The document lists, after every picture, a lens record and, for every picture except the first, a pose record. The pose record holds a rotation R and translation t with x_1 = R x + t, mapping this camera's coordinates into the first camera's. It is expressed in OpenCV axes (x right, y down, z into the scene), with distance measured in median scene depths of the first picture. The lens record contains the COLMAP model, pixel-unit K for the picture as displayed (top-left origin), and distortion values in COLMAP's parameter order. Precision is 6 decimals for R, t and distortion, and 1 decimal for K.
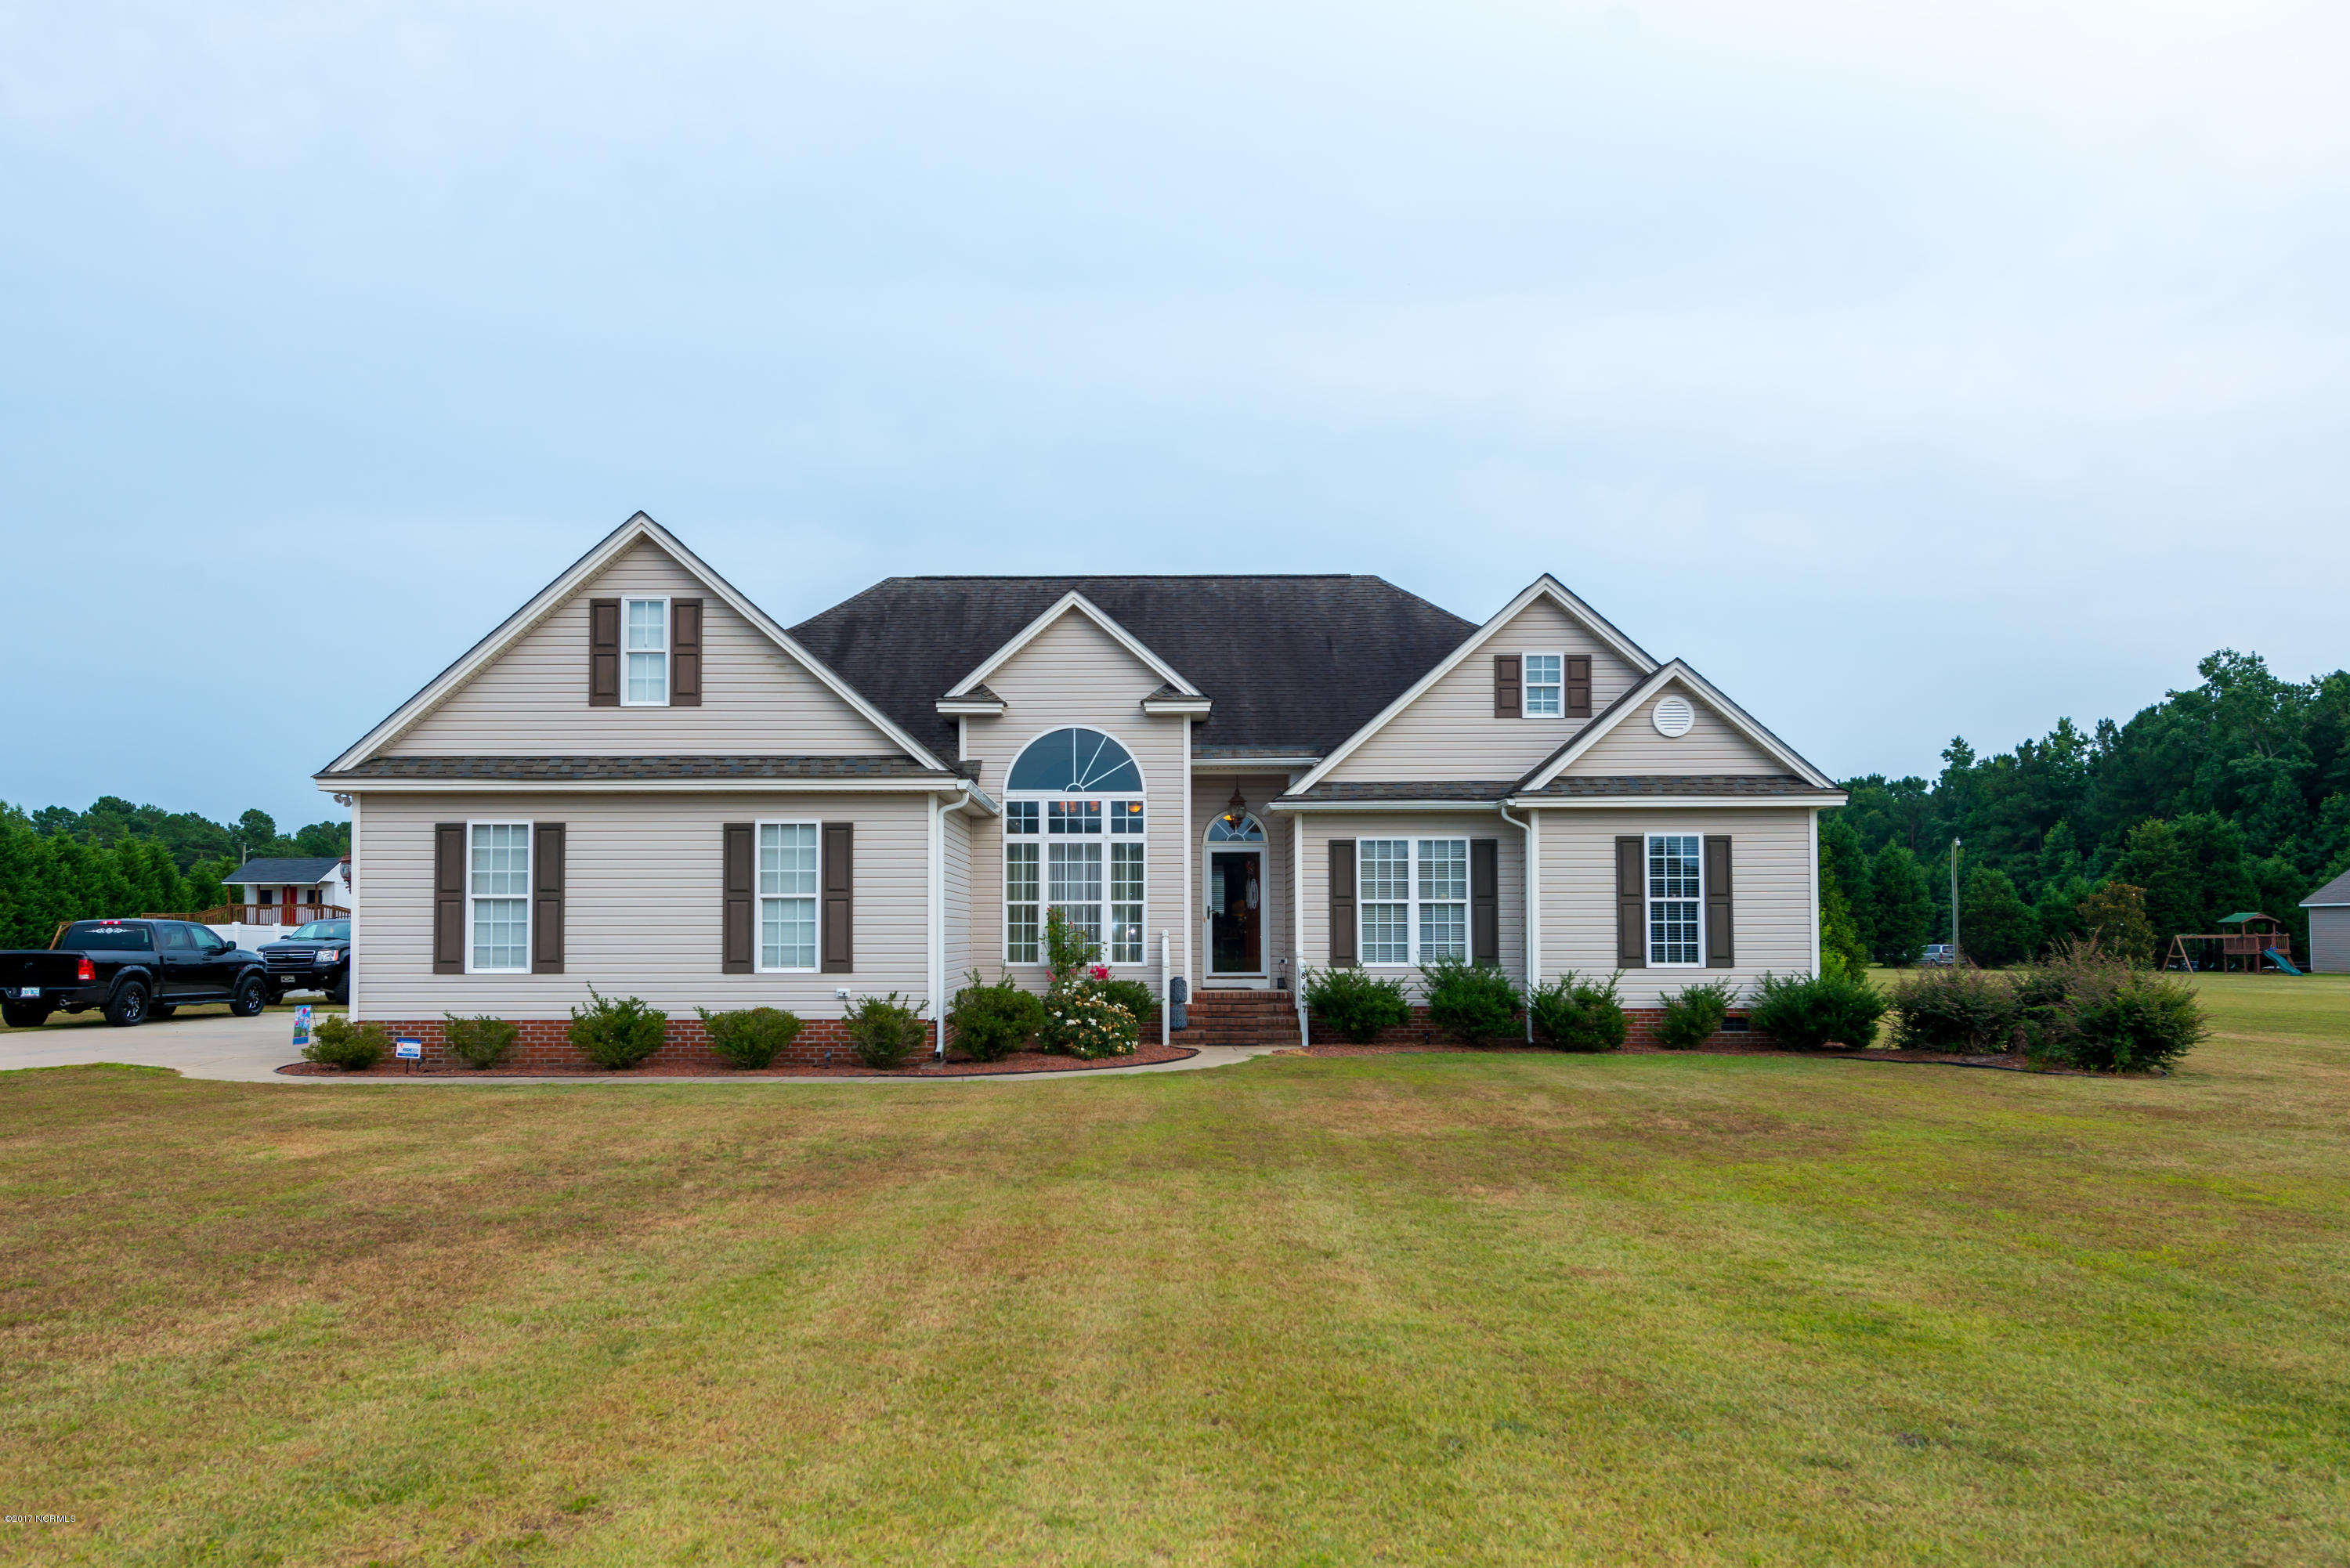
lens RADIAL K [[1419.6, 0, 1175.6], [0, 1419.6, 891.3], [0, 0, 1]] dist [0.005272, -0.001020]
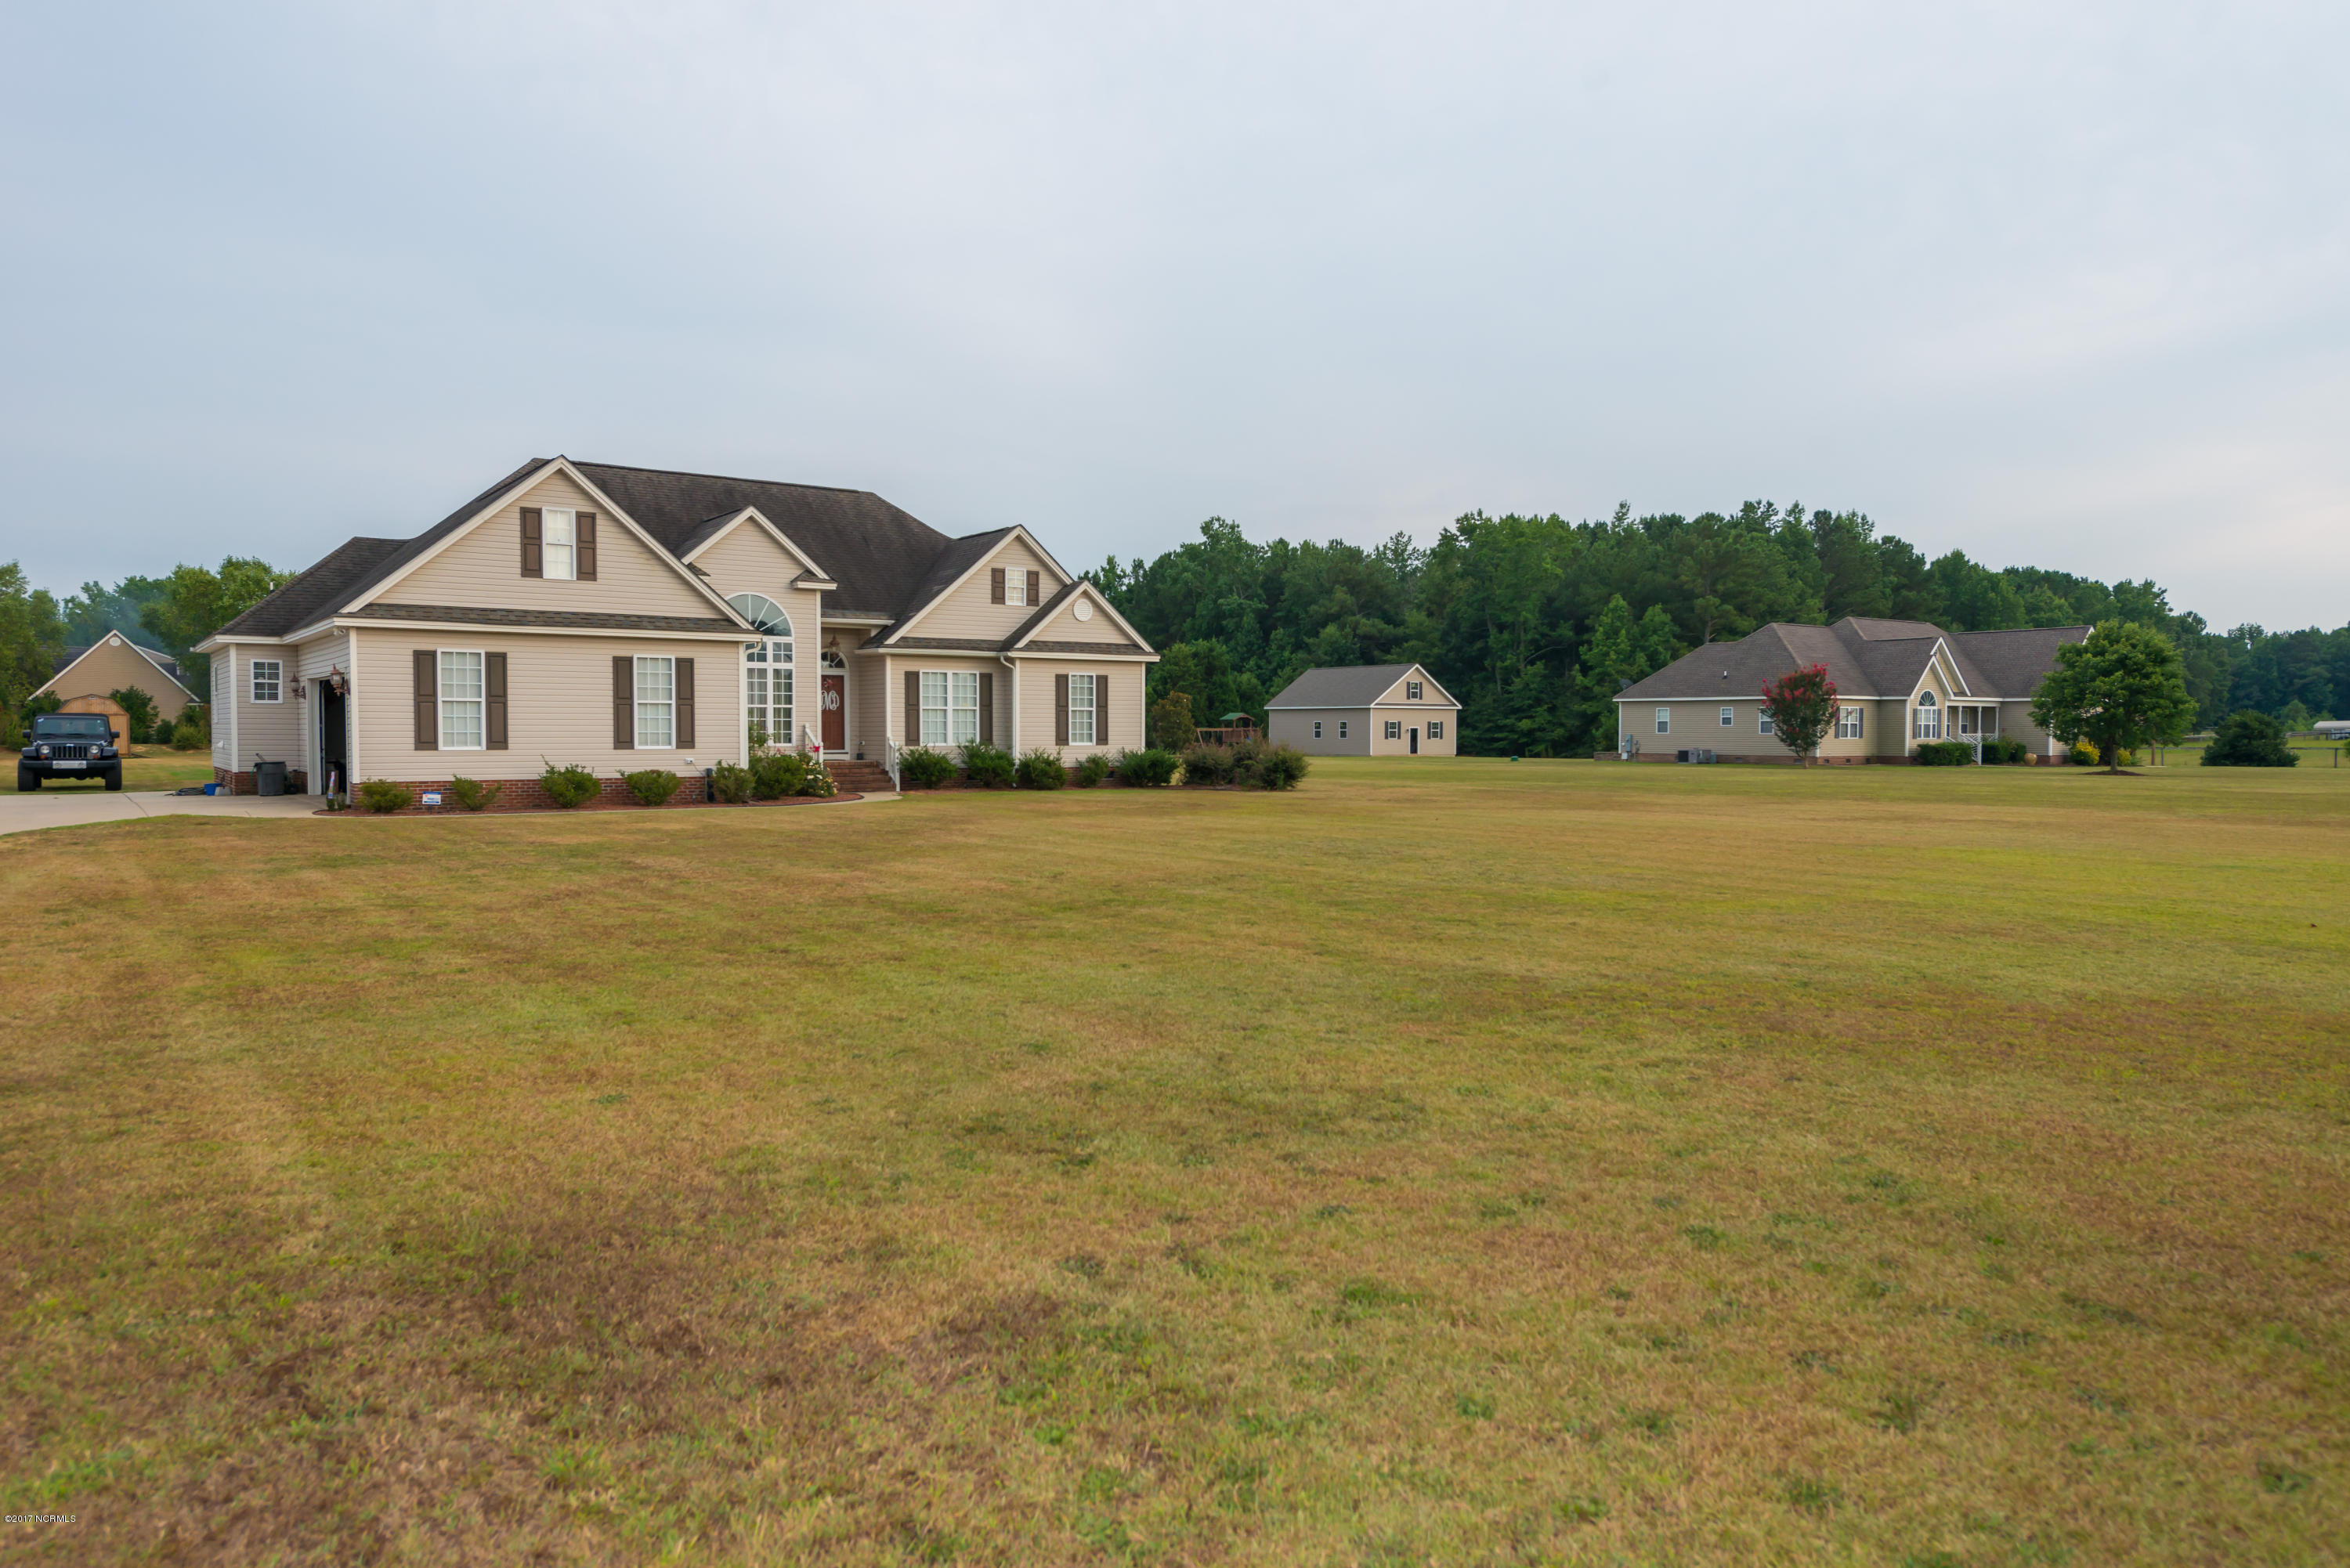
lens RADIAL K [[1565.6, 0, 1175.0], [0, 1565.6, 784.0], [0, 0, 1]] dist [0.000635, -0.000048]
pose [[0.799403, -0.017889, 0.600529, -0.764773], [-0.022633, 0.997950, 0.059856, -0.020478], [-0.600369, -0.061441, 0.797359, -0.697994]]
